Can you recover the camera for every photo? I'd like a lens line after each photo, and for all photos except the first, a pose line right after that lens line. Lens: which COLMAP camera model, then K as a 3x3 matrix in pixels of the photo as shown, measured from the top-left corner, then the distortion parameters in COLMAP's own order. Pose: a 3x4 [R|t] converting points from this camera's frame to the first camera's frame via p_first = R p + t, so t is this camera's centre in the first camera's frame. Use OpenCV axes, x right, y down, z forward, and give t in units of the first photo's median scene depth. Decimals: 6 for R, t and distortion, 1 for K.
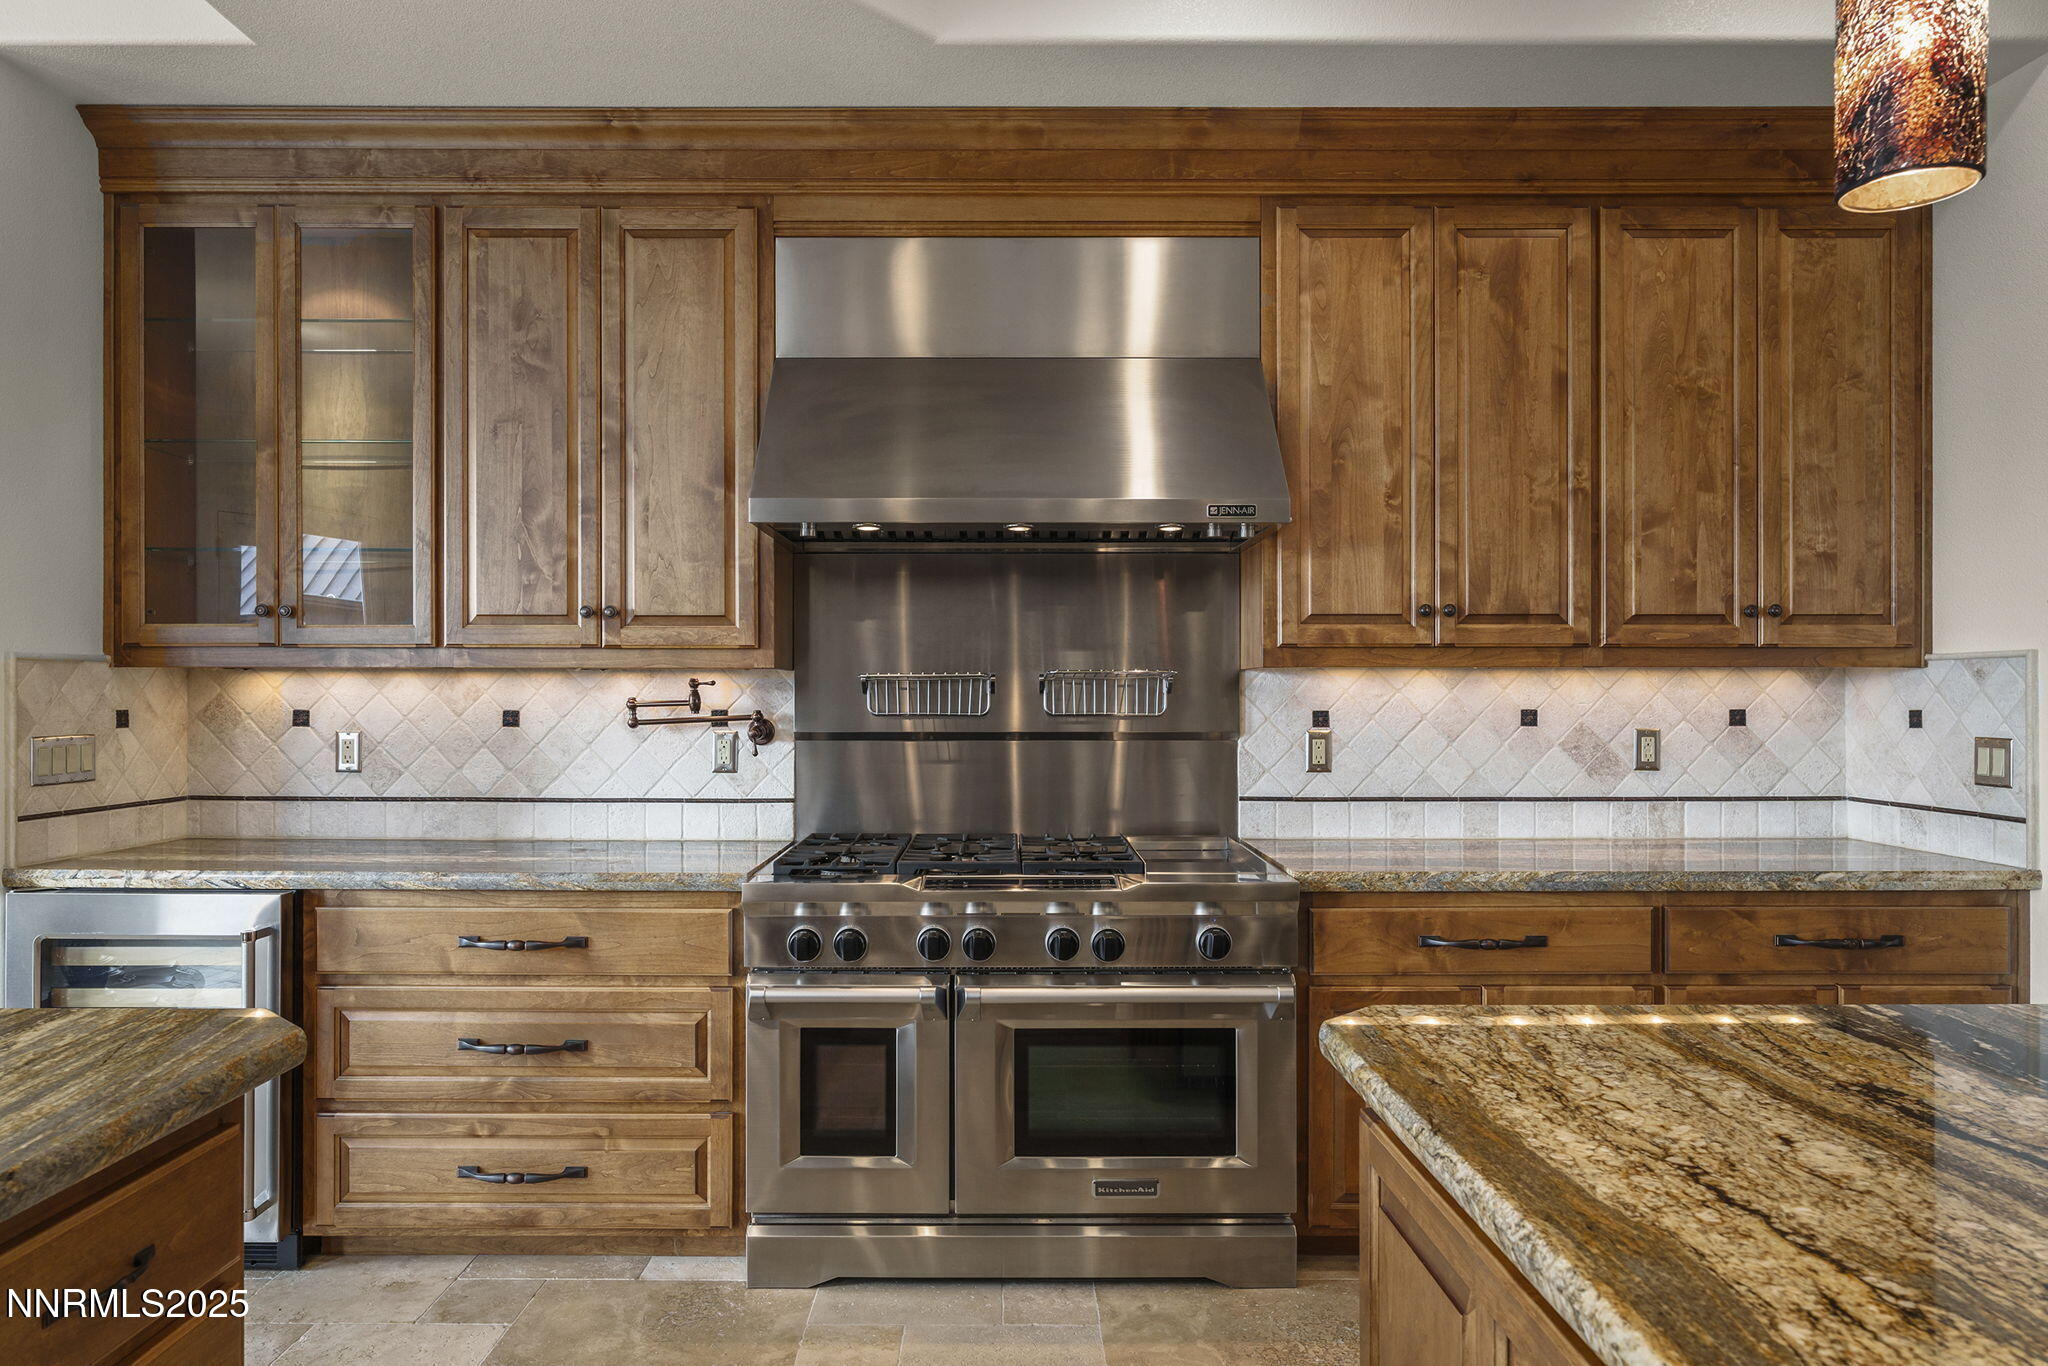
lens RADIAL K [[1293.0, 0, 979.8], [0, 1293.0, 692.9], [0, 0, 1]] dist [-0.000841, 0.000770]
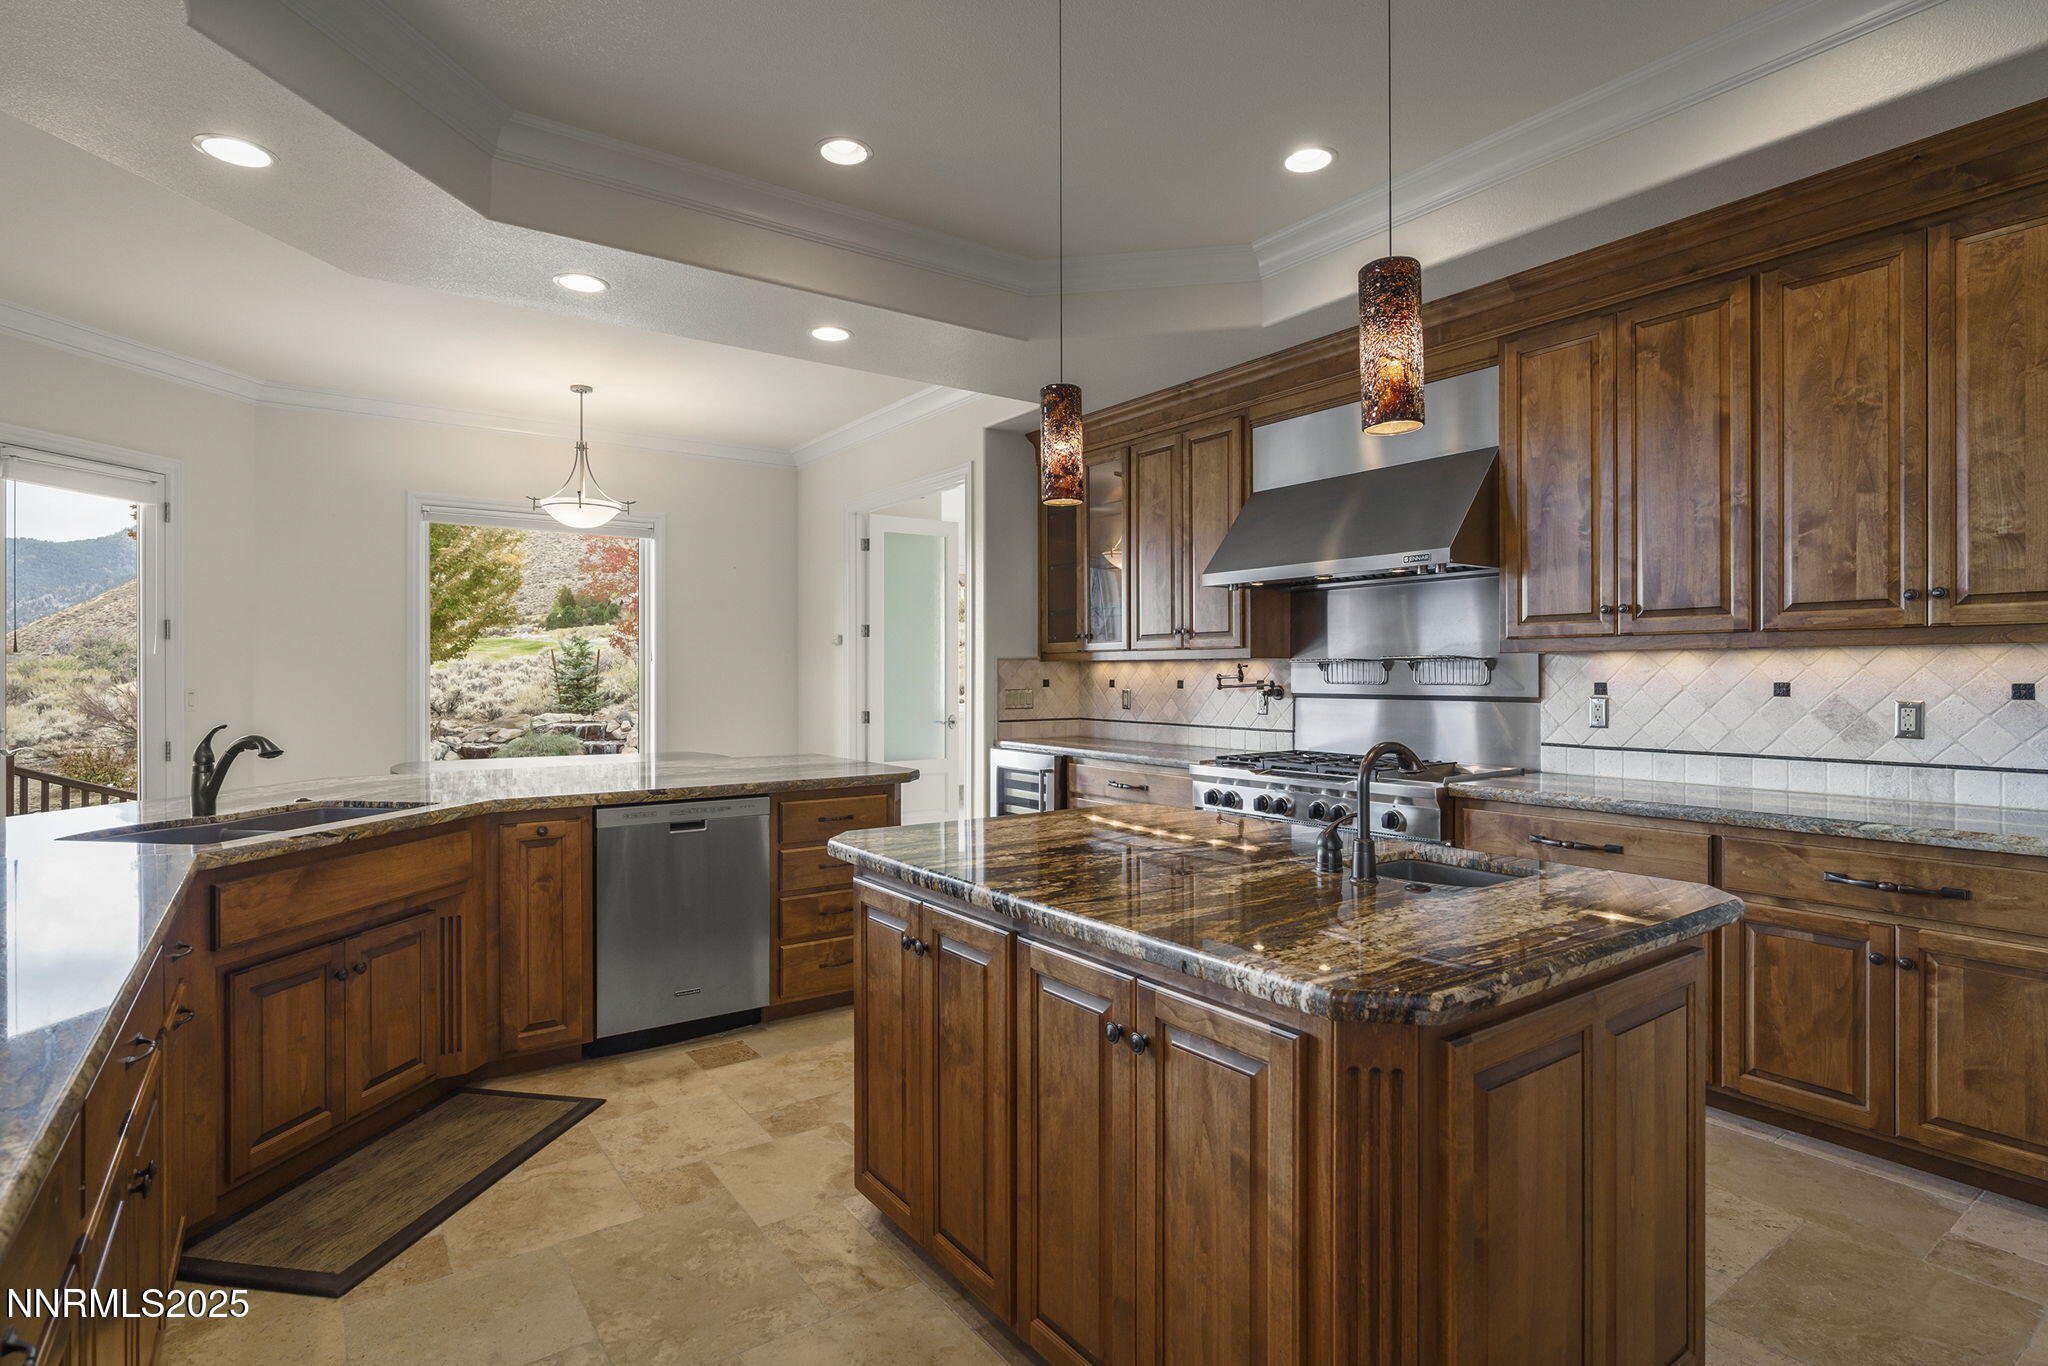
lens RADIAL K [[1004.5, 0, 1050.4], [0, 1004.5, 672.2], [0, 0, 1]] dist [-0.003932, 0.002383]
pose [[0.600635, -0.002858, -0.799518, 0.837745], [0.000644, 0.999995, -0.003091, 0.005875], [0.799523, 0.001341, 0.600634, -0.111524]]
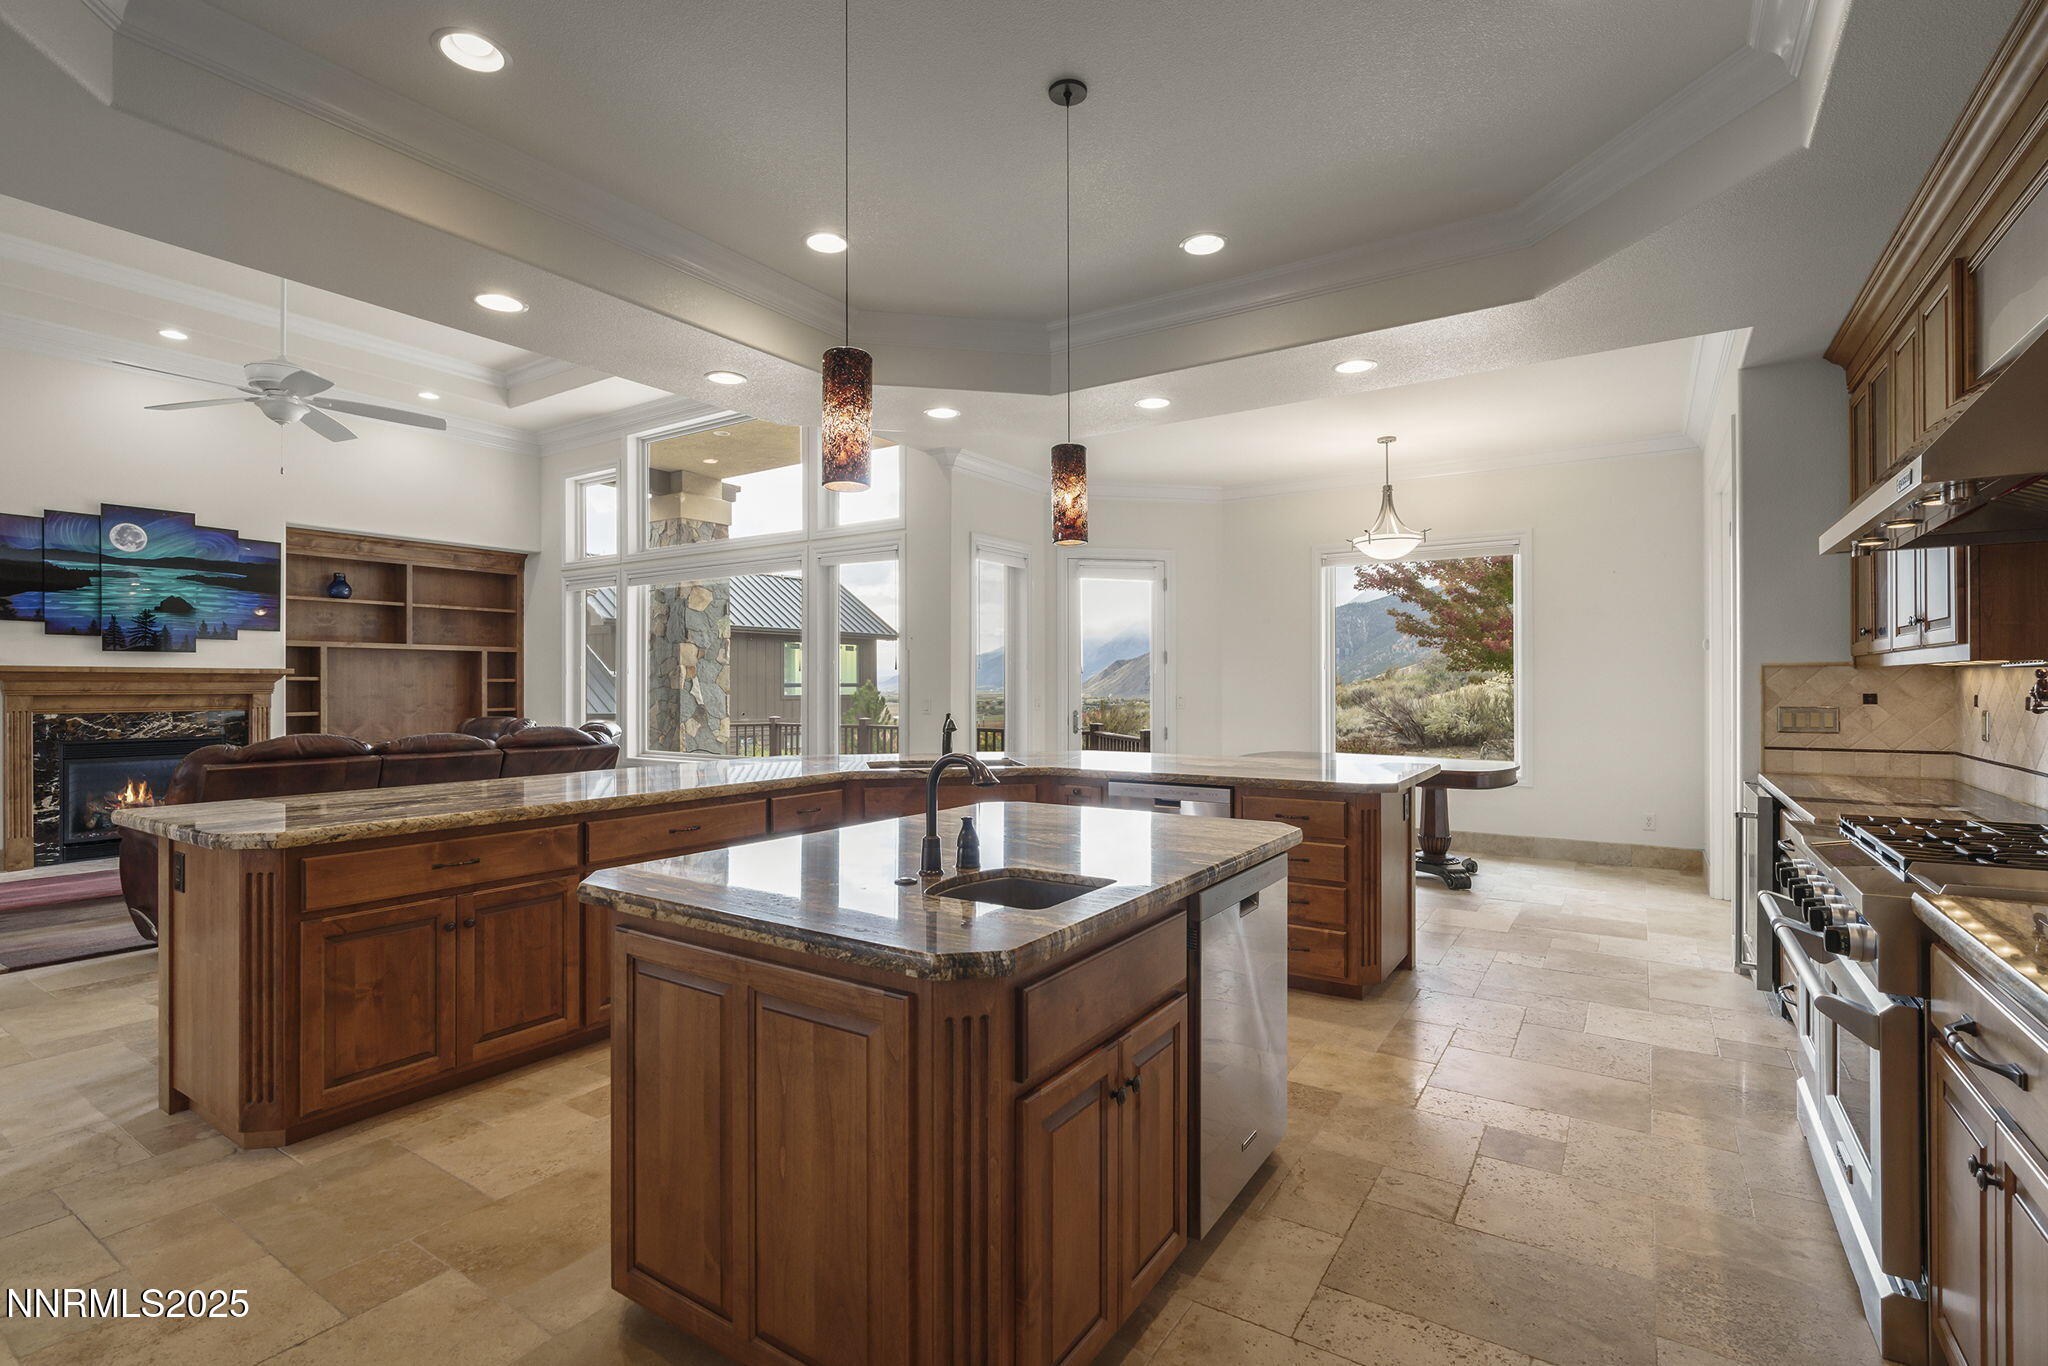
lens RADIAL K [[937.4, 0, 1017.0], [0, 937.4, 689.7], [0, 0, 1]] dist [-0.001631, 0.000887]
pose [[-0.543325, 0.004913, -0.839508, 0.969457], [0.000860, 0.999986, 0.005296, 0.001808], [0.839522, 0.002155, -0.543322, 0.783153]]
